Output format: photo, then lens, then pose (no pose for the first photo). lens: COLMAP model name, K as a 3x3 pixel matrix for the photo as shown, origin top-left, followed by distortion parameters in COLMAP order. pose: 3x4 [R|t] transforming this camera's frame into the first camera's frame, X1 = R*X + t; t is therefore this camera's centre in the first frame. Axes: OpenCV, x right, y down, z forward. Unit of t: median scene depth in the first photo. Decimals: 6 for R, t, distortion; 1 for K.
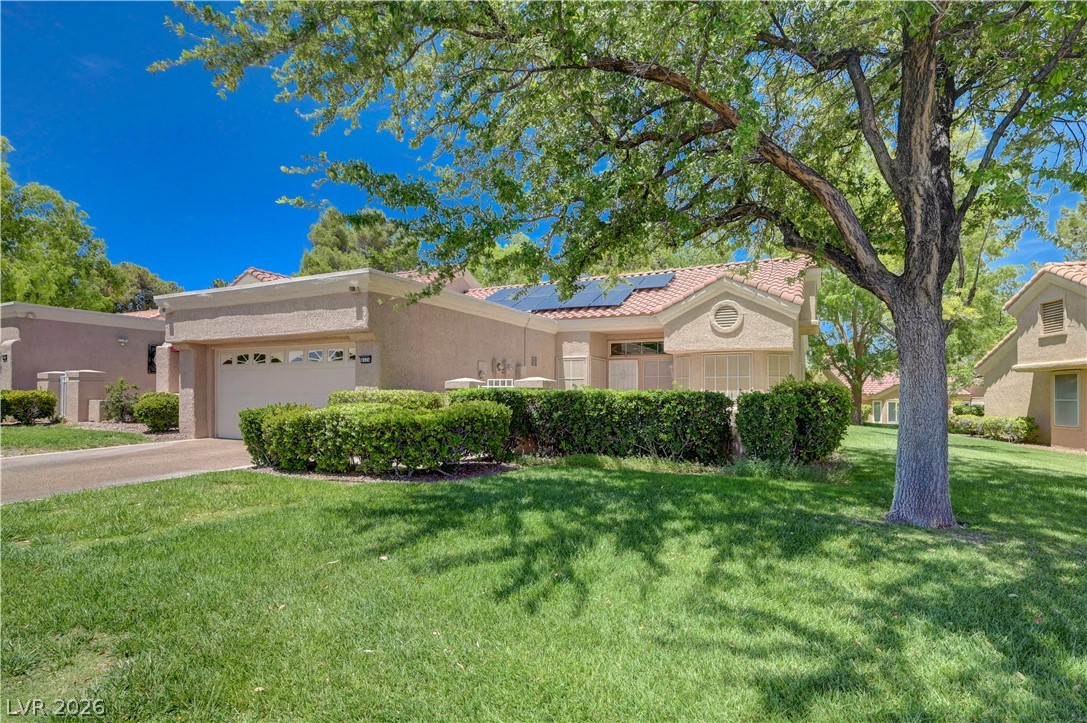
lens RADIAL K [[560.7, 0, 544.8], [0, 560.7, 372.1], [0, 0, 1]] dist [0.015393, 0.000359]
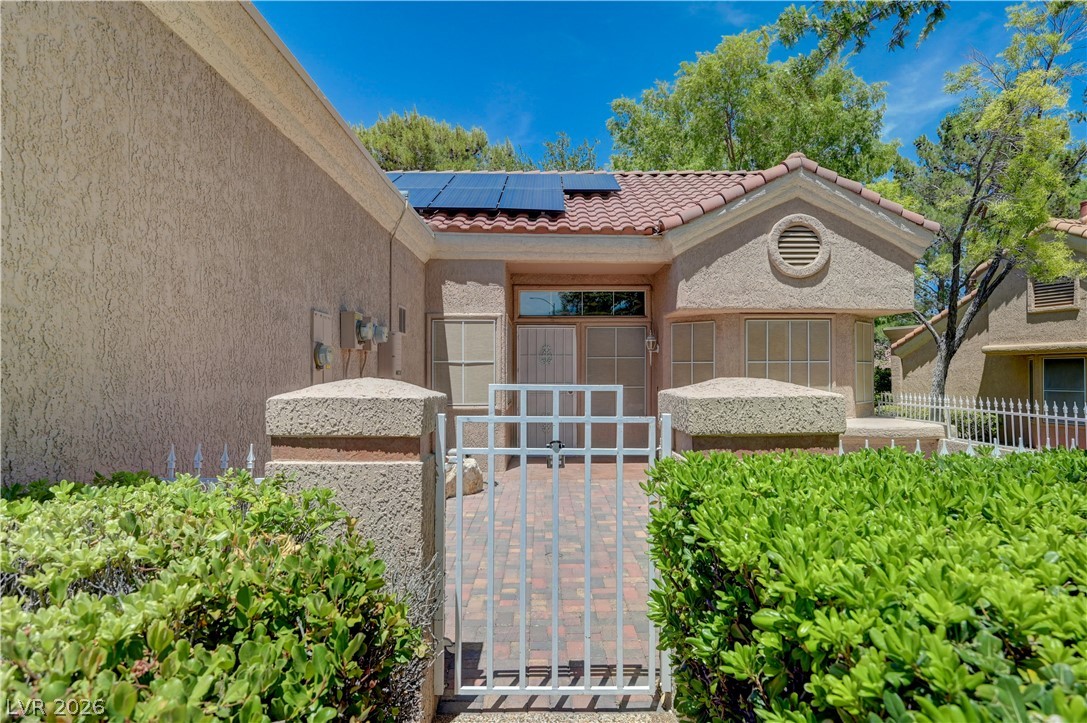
lens RADIAL K [[627.1, 0, 547.4], [0, 627.1, 360.6], [0, 0, 1]] dist [-0.005177, 0.000245]
pose [[0.876701, 0.002467, 0.481030, -0.156290], [-0.013033, 0.999742, 0.018627, -0.000152], [-0.480859, -0.022600, 0.876506, 0.587346]]
